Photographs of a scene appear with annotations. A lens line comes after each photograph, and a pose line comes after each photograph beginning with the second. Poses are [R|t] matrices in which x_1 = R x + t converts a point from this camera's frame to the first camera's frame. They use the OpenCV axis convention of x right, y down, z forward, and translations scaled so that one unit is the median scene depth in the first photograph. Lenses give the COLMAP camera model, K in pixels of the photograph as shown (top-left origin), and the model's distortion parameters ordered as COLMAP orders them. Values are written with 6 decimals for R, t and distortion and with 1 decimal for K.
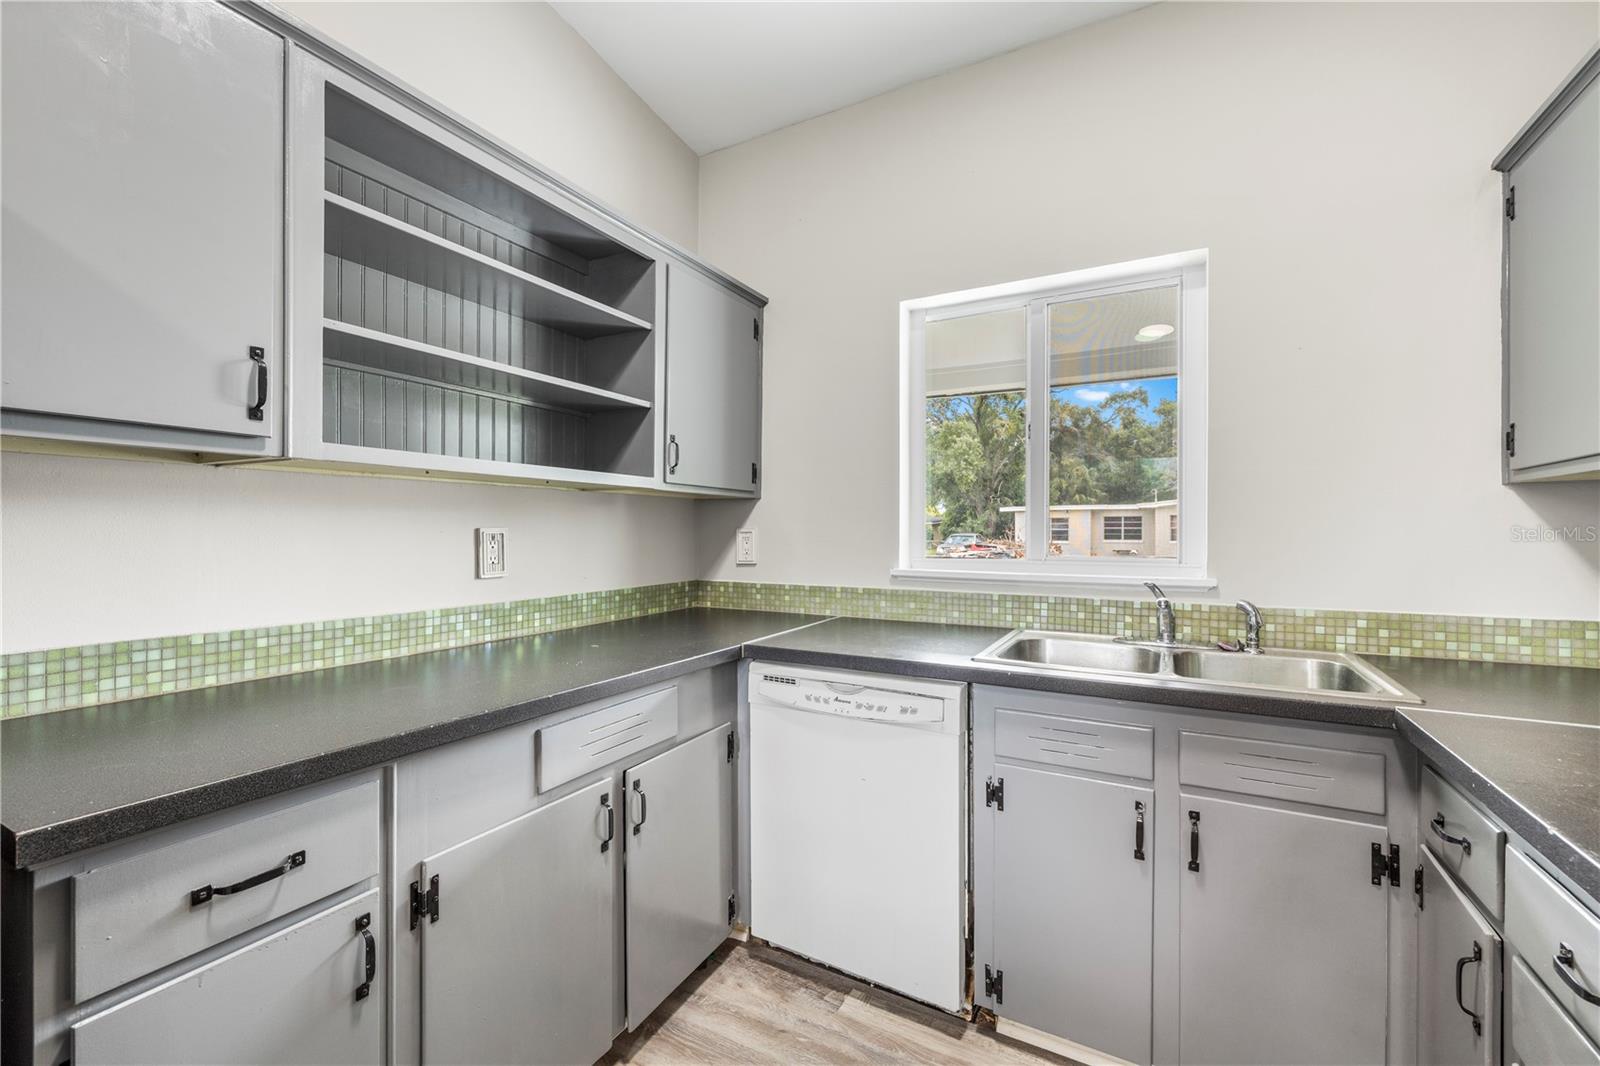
lens RADIAL K [[670.9, 0, 800.0], [0, 670.9, 533.0], [0, 0, 1]] dist [0.003217, -0.000217]
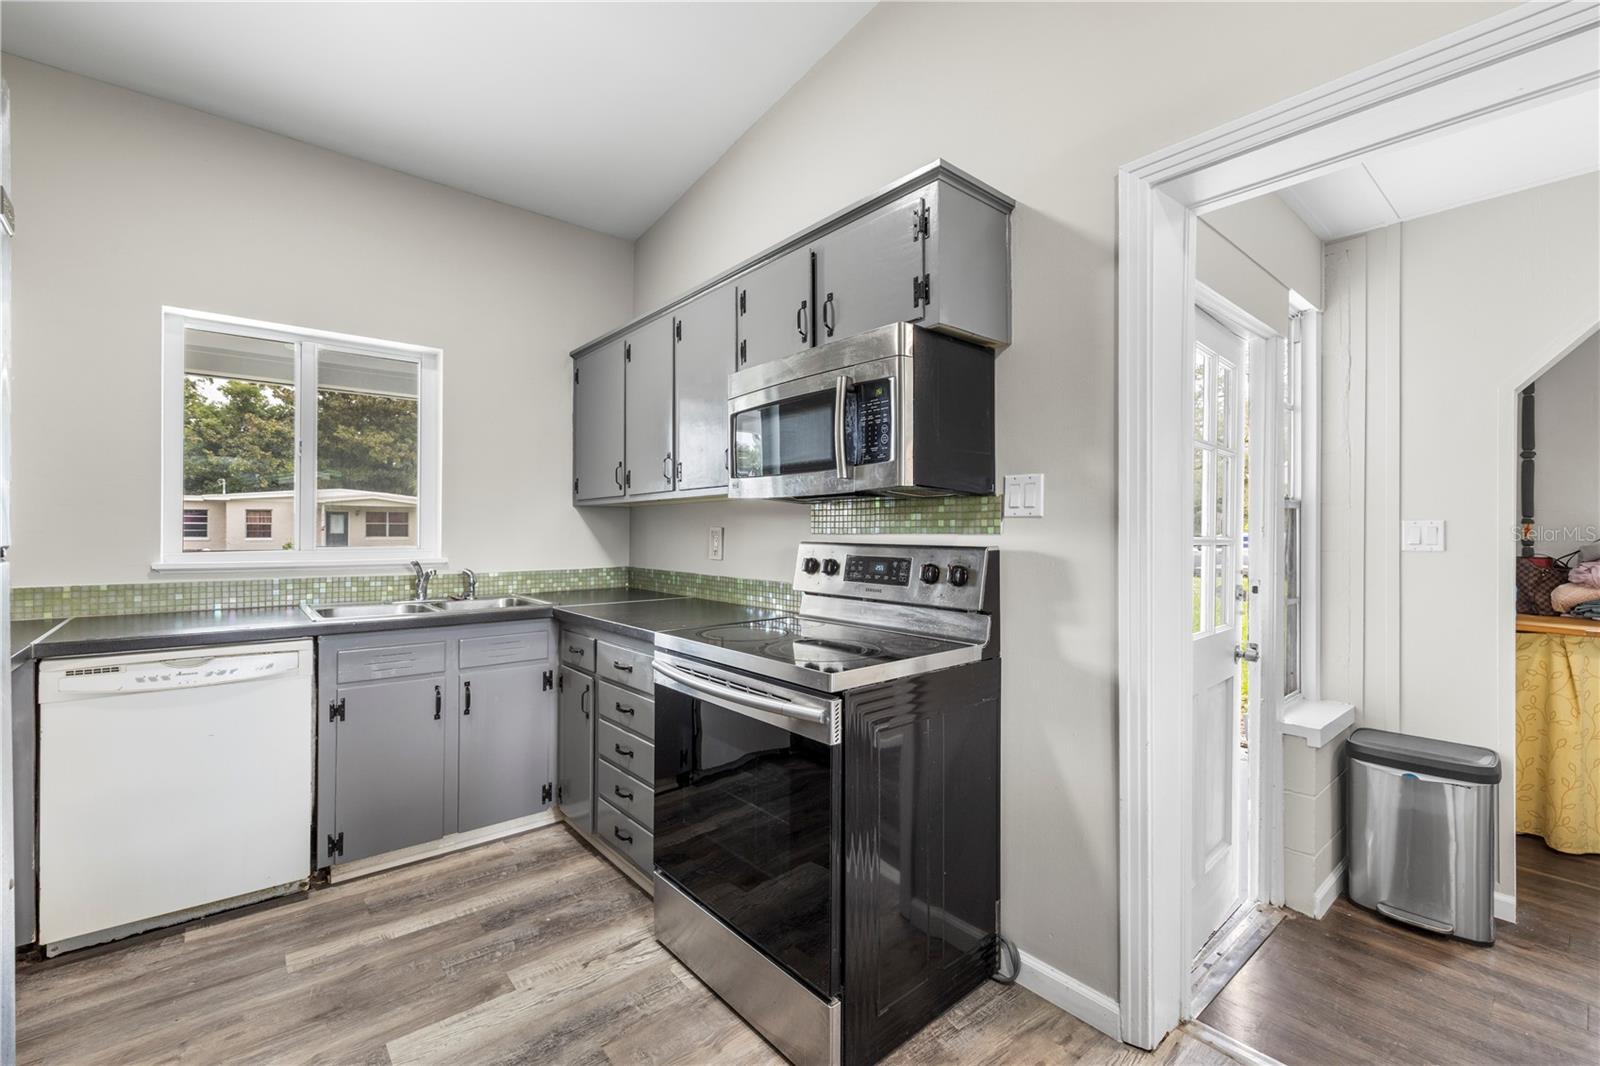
lens RADIAL K [[683.4, 0, 800.0], [0, 683.4, 533.0], [0, 0, 1]] dist [0.002063, 0.000220]
pose [[0.357763, -0.004124, 0.933803, -0.628033], [-0.000944, 0.999988, 0.004778, 0.001508], [-0.933812, -0.002591, 0.357755, -0.385685]]
